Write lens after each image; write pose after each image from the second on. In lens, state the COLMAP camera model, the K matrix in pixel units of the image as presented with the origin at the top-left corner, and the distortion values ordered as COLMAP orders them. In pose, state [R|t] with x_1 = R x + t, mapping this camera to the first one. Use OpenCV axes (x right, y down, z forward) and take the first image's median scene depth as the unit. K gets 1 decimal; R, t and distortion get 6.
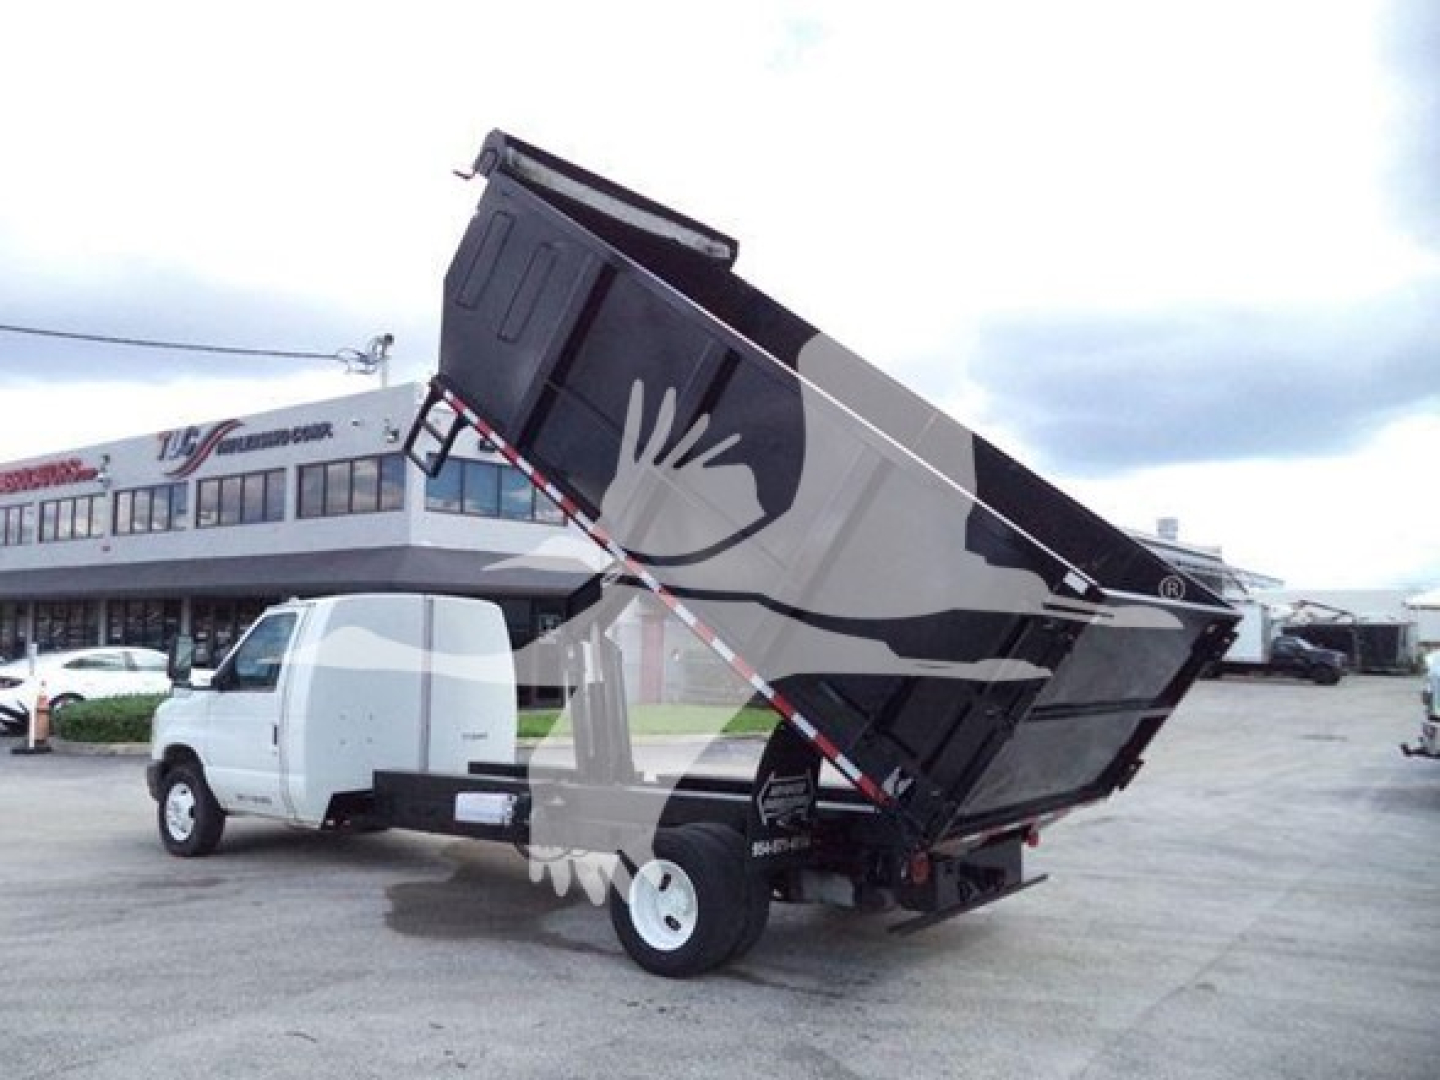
lens RADIAL K [[1163.8, 0, 720.0], [0, 1163.8, 540.0], [0, 0, 1]] dist [-0.022756, -0.005171]
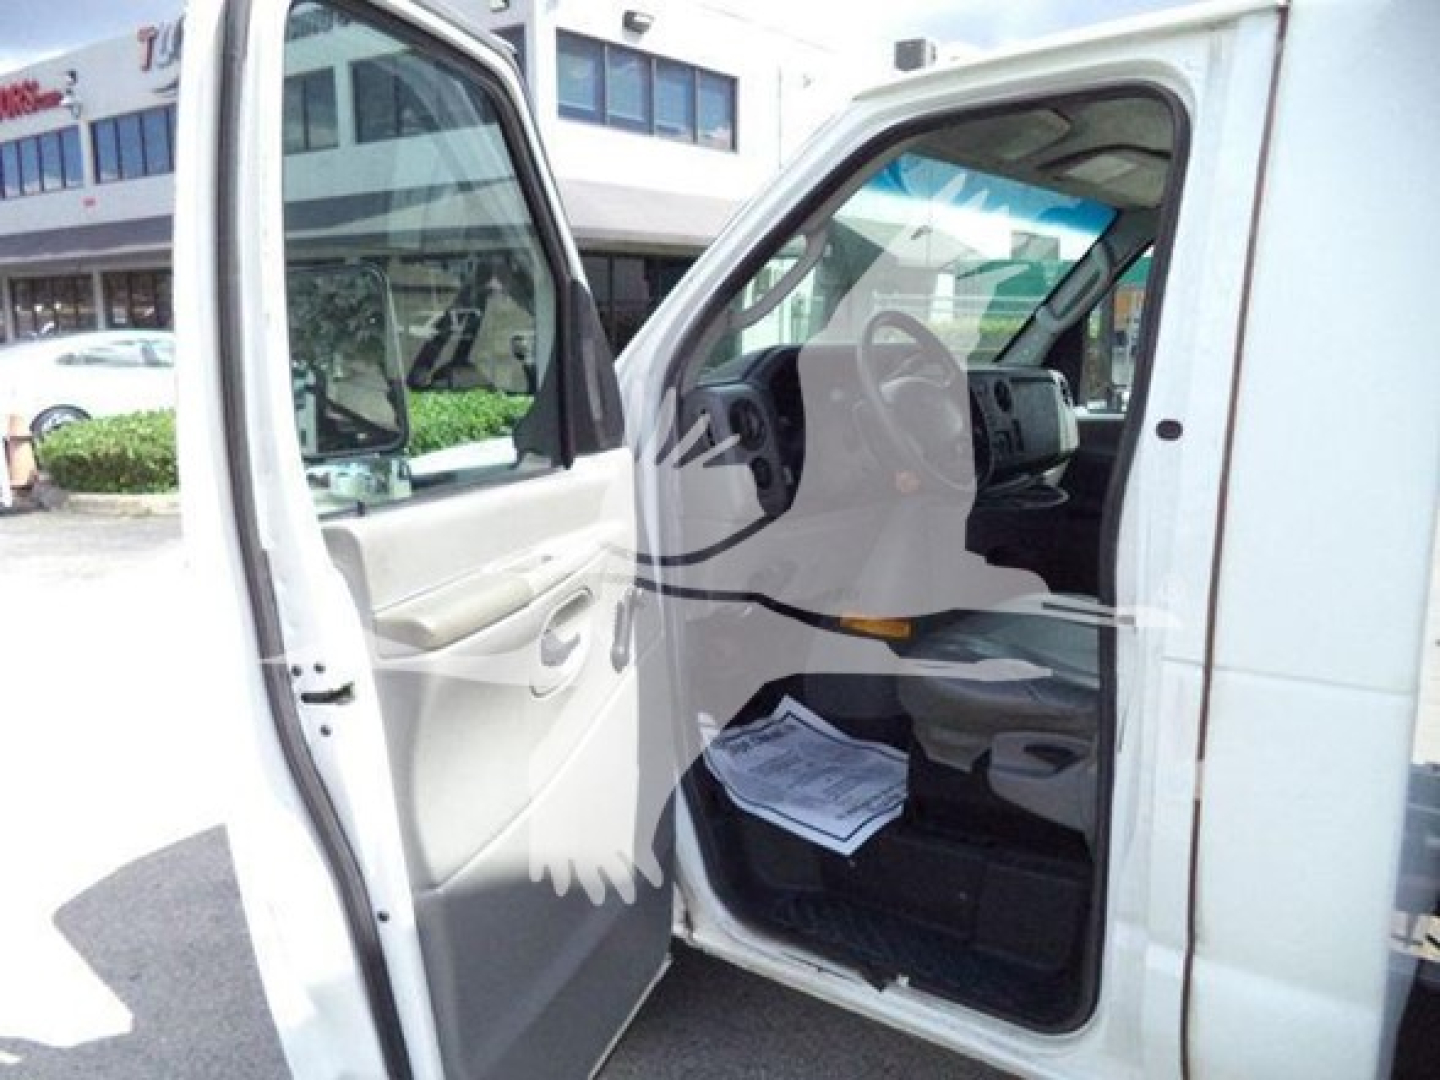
lens RADIAL K [[1173.3, 0, 720.0], [0, 1173.3, 540.0], [0, 0, 1]] dist [-0.016615, -0.003892]
pose [[0.999919, -0.007891, -0.010024, -0.125038], [0.010262, 0.964350, 0.264430, 0.024356], [0.007580, -0.264511, 0.964353, 0.233055]]
